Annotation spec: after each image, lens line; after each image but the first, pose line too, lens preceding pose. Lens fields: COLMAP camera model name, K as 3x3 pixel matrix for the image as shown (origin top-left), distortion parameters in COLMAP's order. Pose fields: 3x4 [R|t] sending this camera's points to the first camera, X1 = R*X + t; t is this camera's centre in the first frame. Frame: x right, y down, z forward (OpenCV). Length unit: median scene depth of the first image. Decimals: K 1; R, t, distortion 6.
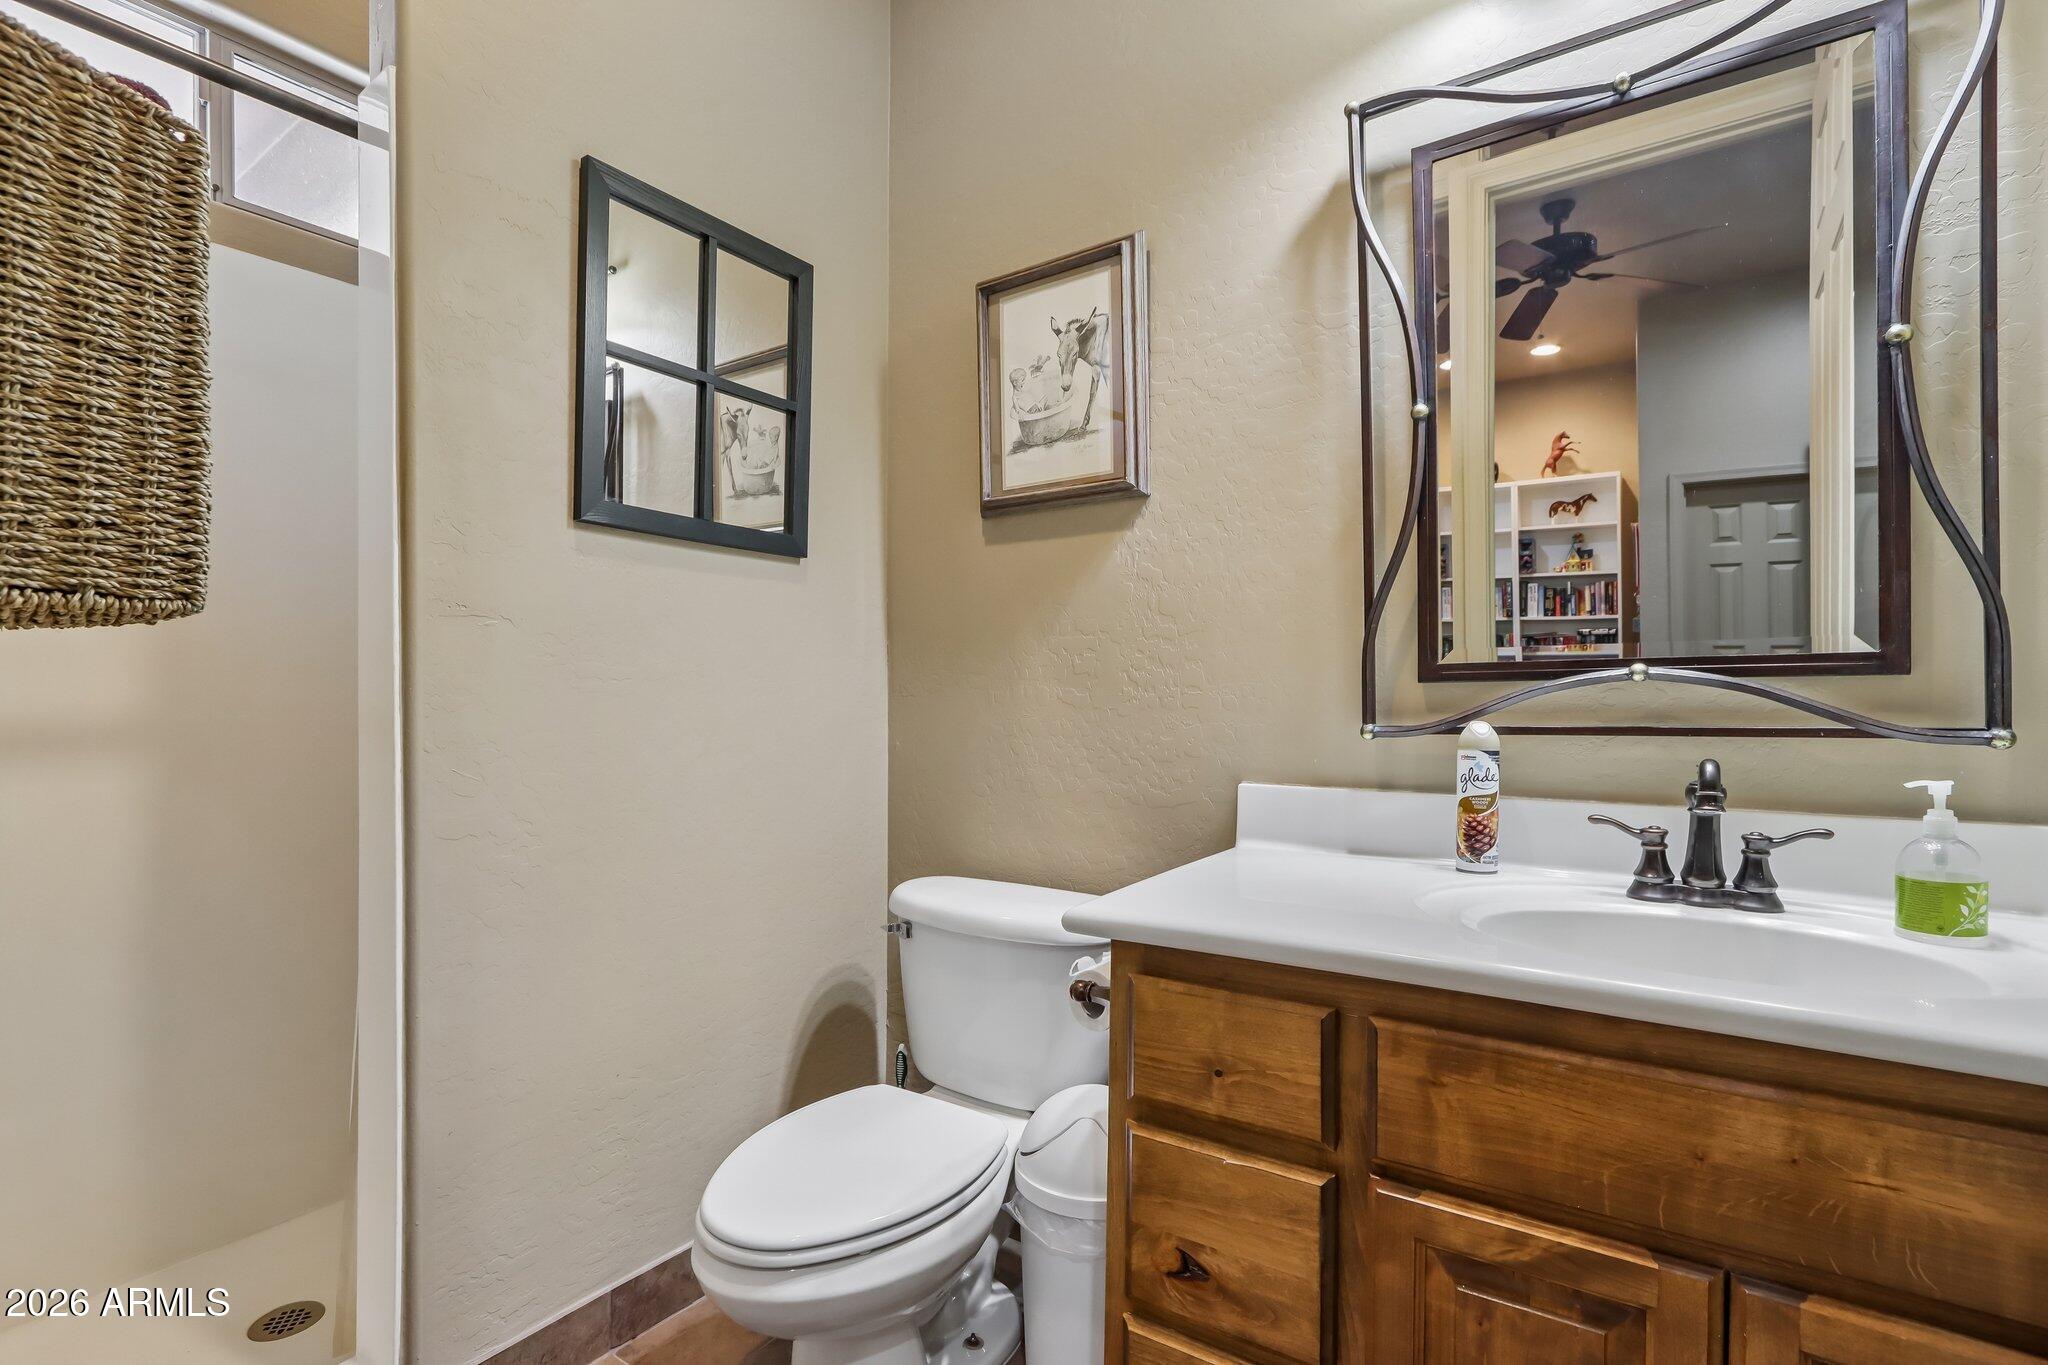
lens RADIAL K [[952.0, 0, 1016.3], [0, 952.0, 689.2], [0, 0, 1]] dist [-0.017213, 0.003017]
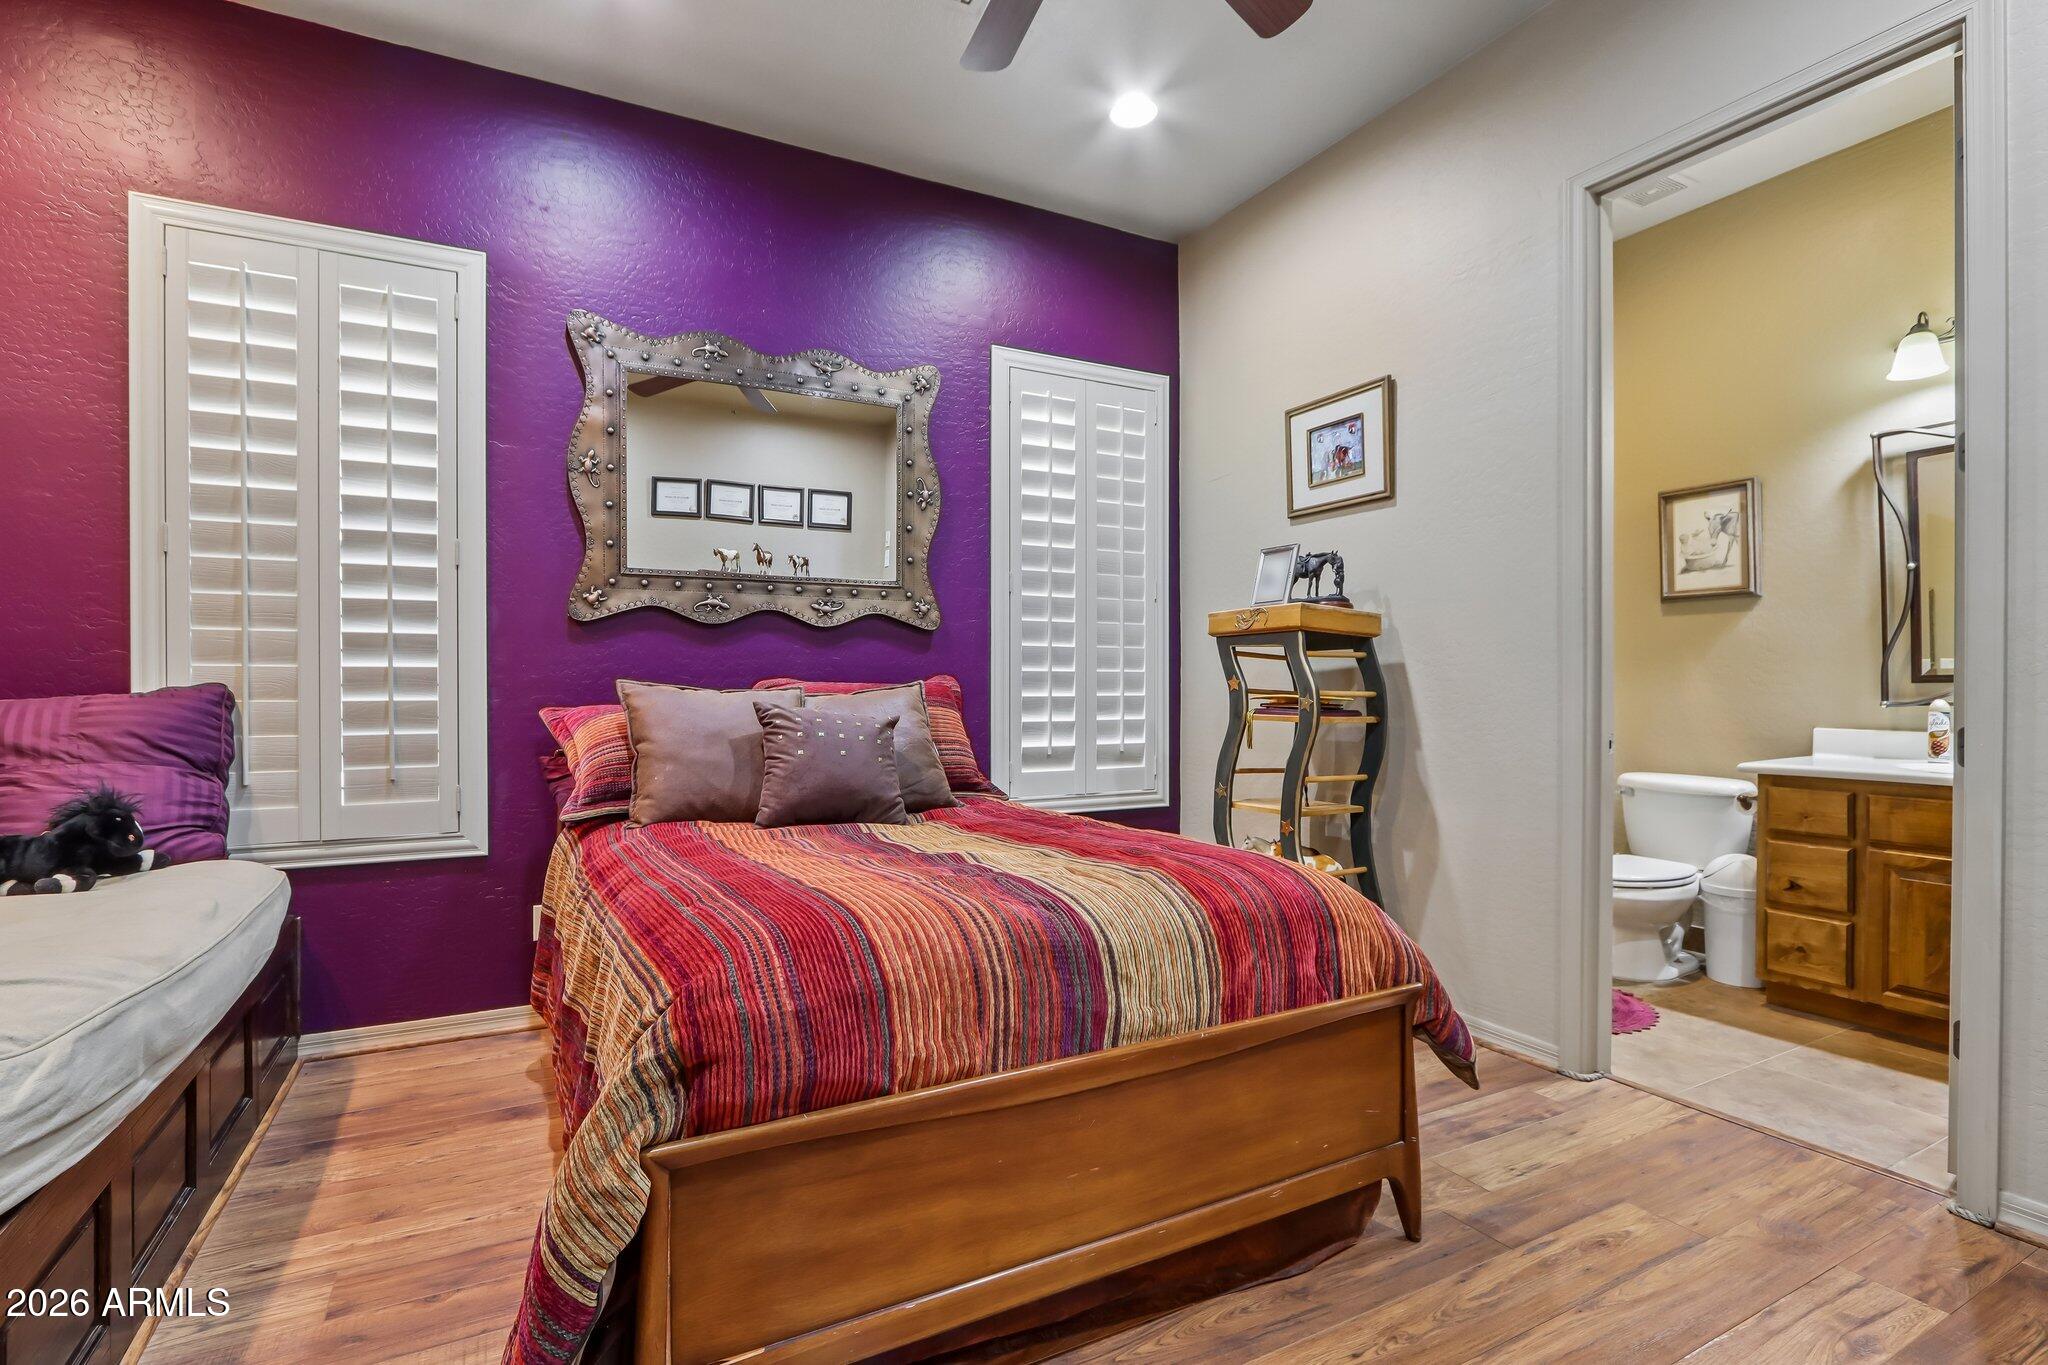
lens RADIAL K [[952.0, 0, 1042.4], [0, 952.0, 688.4], [0, 0, 1]] dist [-0.017213, 0.003017]
pose [[0.899253, -0.004405, -0.437406, -0.466037], [0.010257, 0.999887, 0.011016, -0.040165], [0.437308, -0.014393, 0.899197, -1.948451]]
